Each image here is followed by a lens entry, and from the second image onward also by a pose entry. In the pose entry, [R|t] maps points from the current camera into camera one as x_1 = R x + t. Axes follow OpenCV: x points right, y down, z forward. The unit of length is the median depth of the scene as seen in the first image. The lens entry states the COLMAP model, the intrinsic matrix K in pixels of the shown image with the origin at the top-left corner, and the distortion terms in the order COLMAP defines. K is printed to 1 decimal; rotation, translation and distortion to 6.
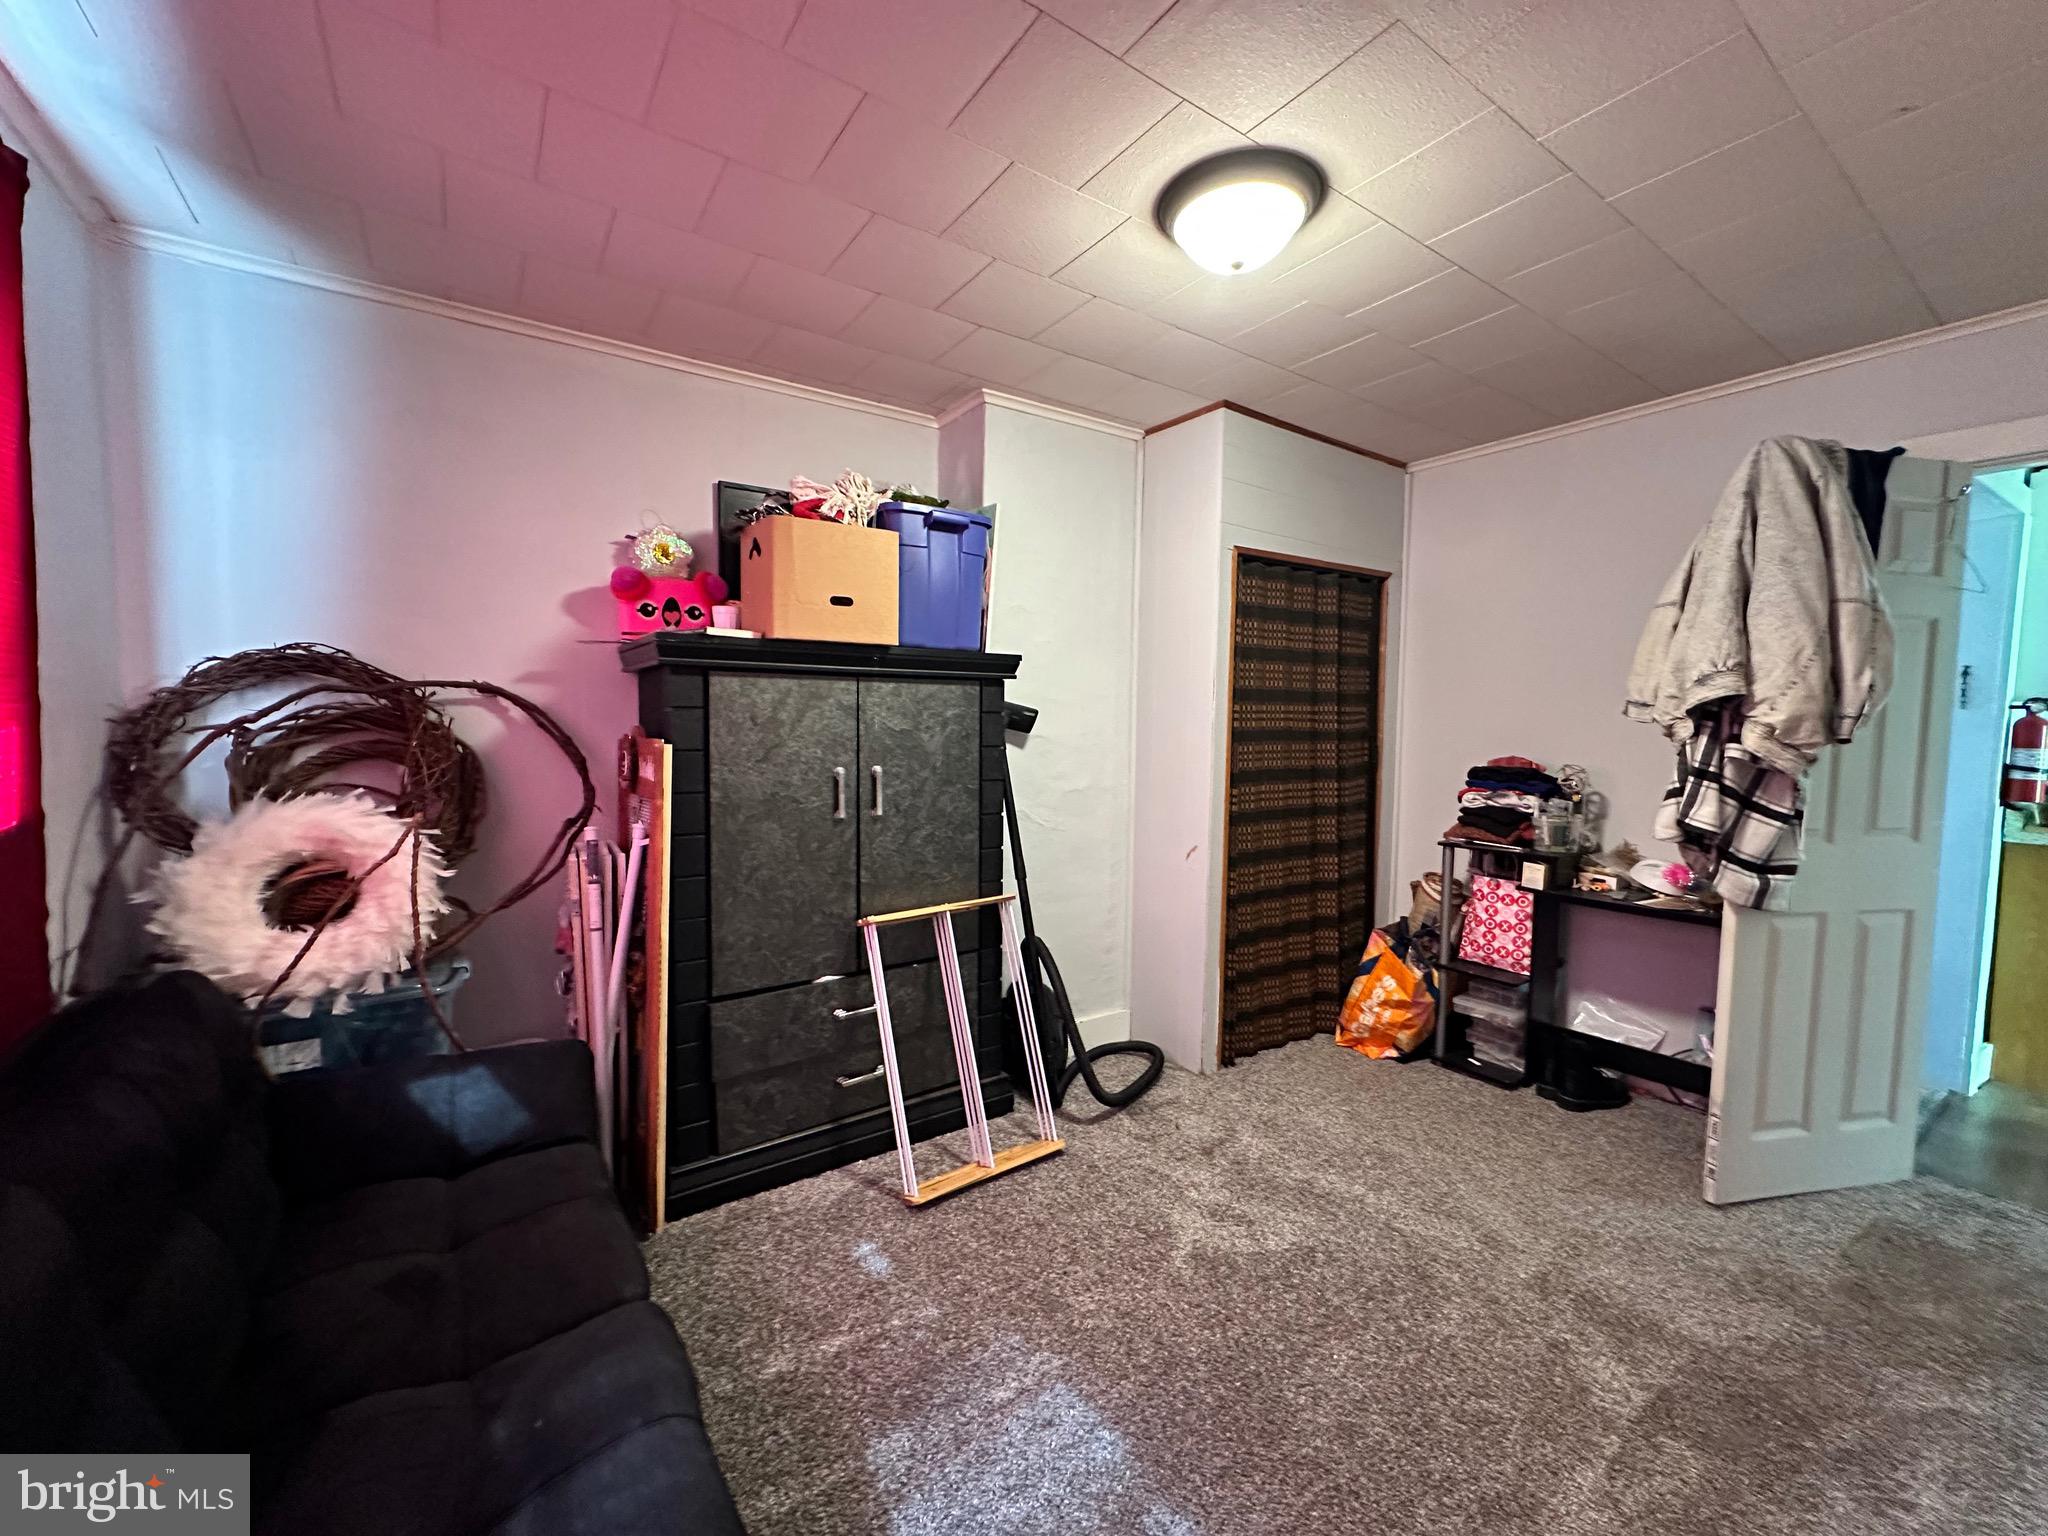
lens RADIAL K [[816.5, 0, 1024.2], [0, 816.5, 769.9], [0, 0, 1]] dist [-0.005867, 0.000306]
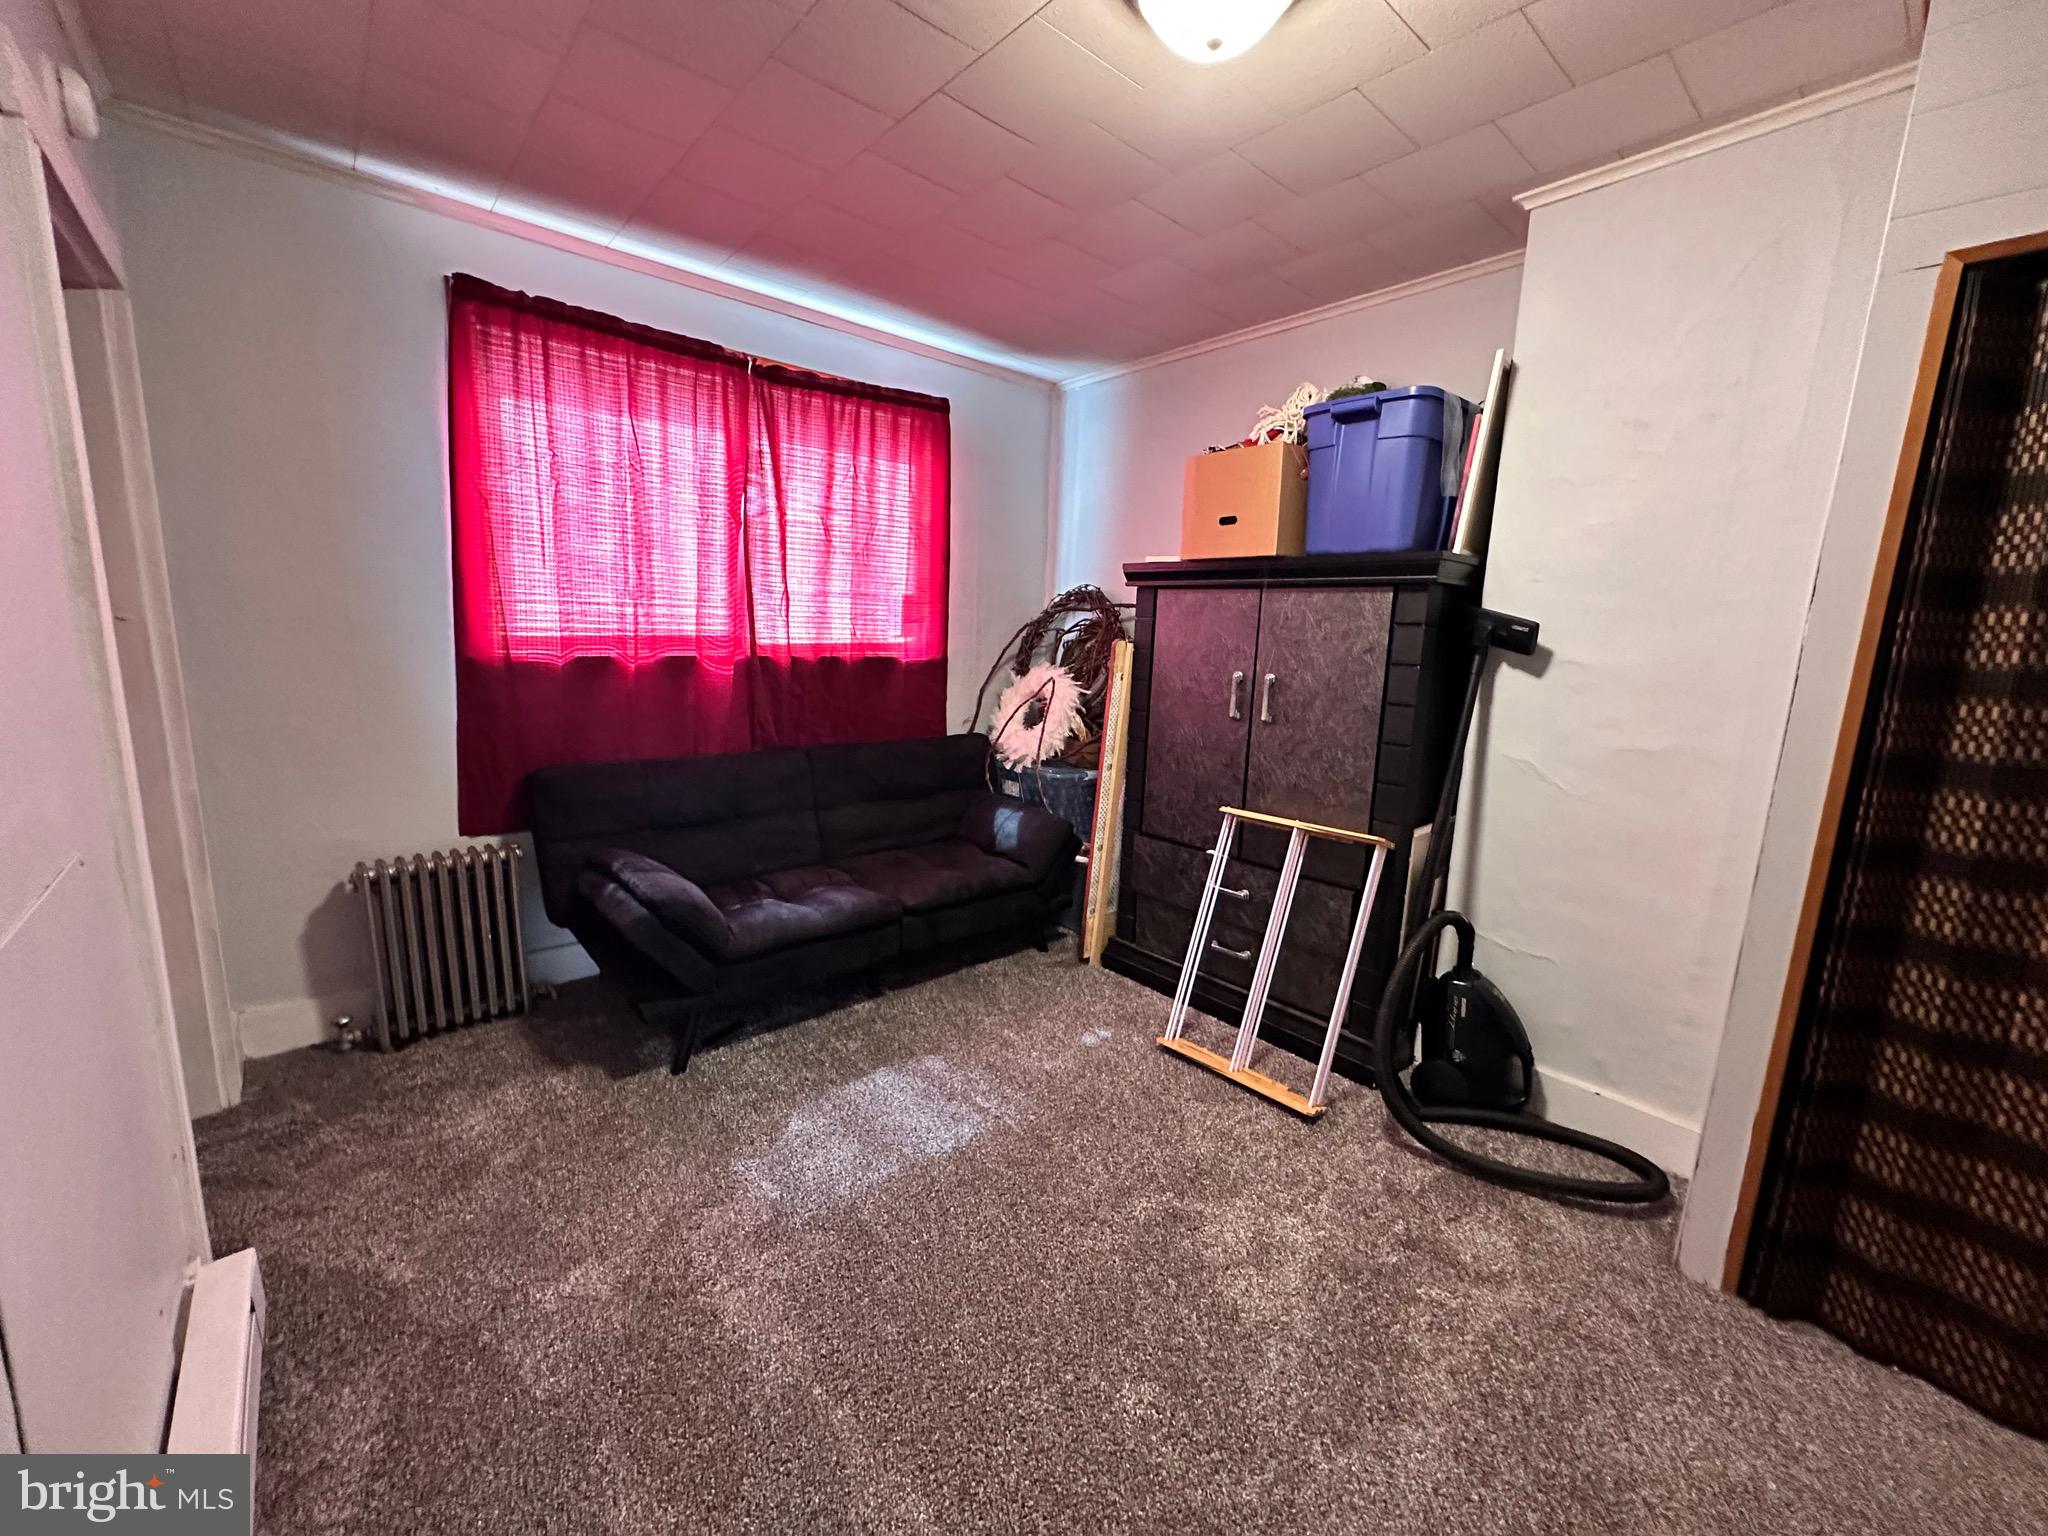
lens RADIAL K [[816.5, 0, 1020.7], [0, 816.5, 771.8], [0, 0, 1]] dist [-0.005867, 0.000306]
pose [[0.109963, 0.170321, -0.979234, 0.853684], [-0.098866, 0.982197, 0.159734, -0.017027], [0.989006, 0.079248, 0.124845, 0.572948]]
